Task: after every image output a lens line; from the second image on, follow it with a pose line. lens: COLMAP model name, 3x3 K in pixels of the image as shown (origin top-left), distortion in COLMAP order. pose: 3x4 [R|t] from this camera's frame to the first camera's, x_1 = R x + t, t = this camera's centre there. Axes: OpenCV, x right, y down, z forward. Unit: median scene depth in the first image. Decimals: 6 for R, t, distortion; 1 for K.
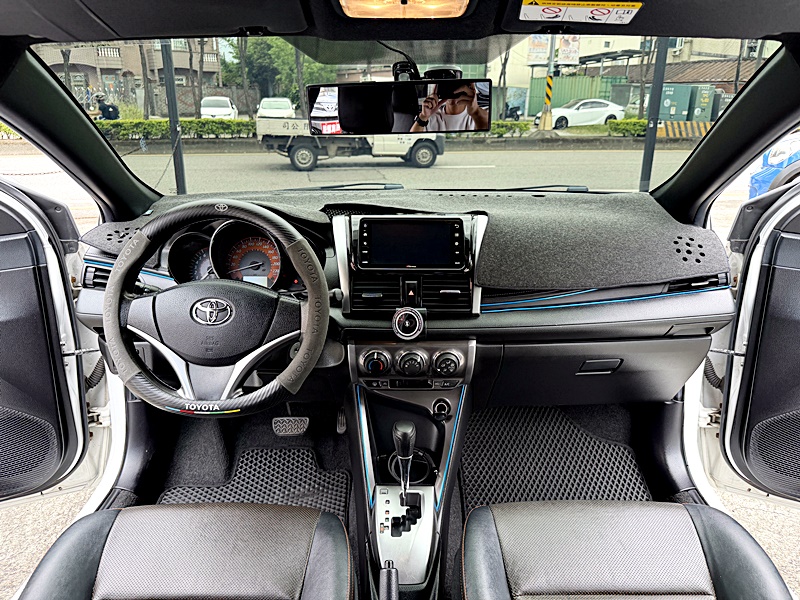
lens RADIAL K [[573.6, 0, 402.0], [0, 573.6, 315.7], [0, 0, 1]] dist [0.006818, -0.004140]
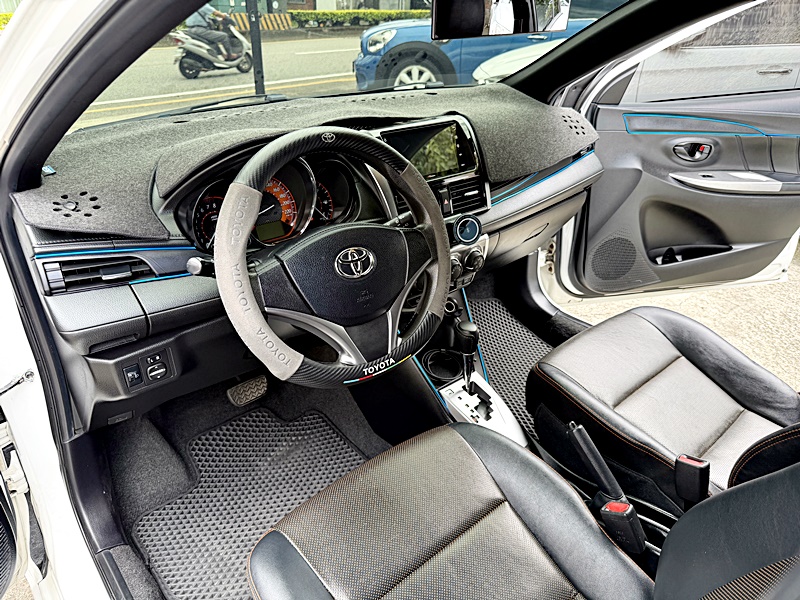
lens RADIAL K [[573.6, 0, 402.0], [0, 573.6, 315.7], [0, 0, 1]] dist [0.006818, -0.004140]
pose [[0.750210, -0.315882, 0.580865, -0.645500], [0.220653, 0.947745, 0.230414, -0.090566], [-0.623296, -0.044690, 0.780708, 0.219627]]
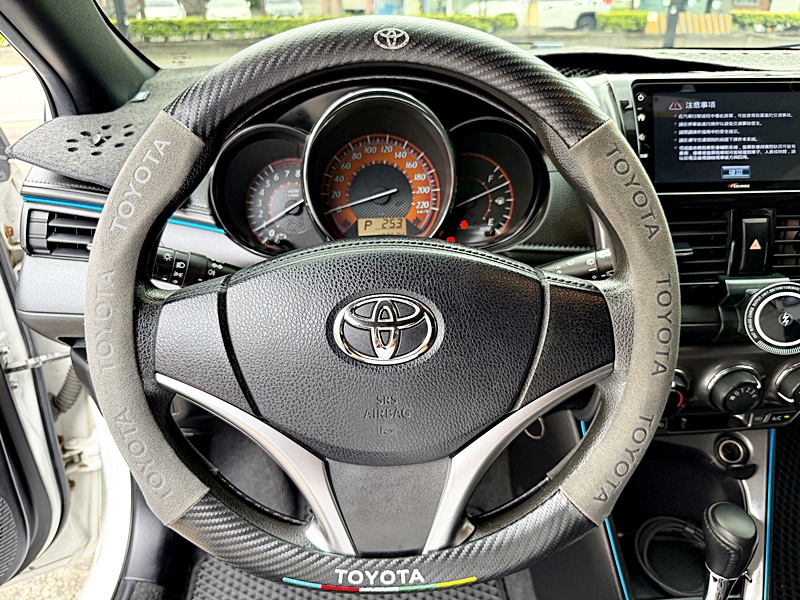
lens RADIAL K [[579.9, 0, 408.4], [0, 579.9, 307.5], [0, 0, 1]] dist [-0.004543, -0.010145]
pose [[0.997093, -0.045941, 0.060783, -0.271129], [0.037759, 0.990858, 0.129520, -0.055826], [-0.066178, -0.126848, 0.989712, 0.499895]]
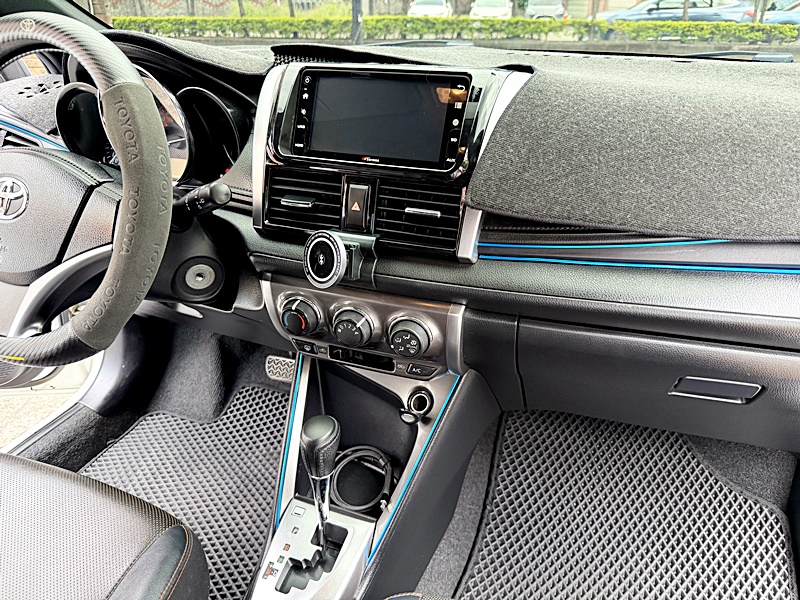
lens RADIAL K [[573.6, 0, 402.0], [0, 573.6, 315.7], [0, 0, 1]] dist [0.006818, -0.004140]
pose [[0.937197, 0.166762, -0.306353, 0.229267], [-0.122786, 0.979819, 0.157730, -0.026526], [0.326474, -0.110209, 0.938759, 0.429046]]
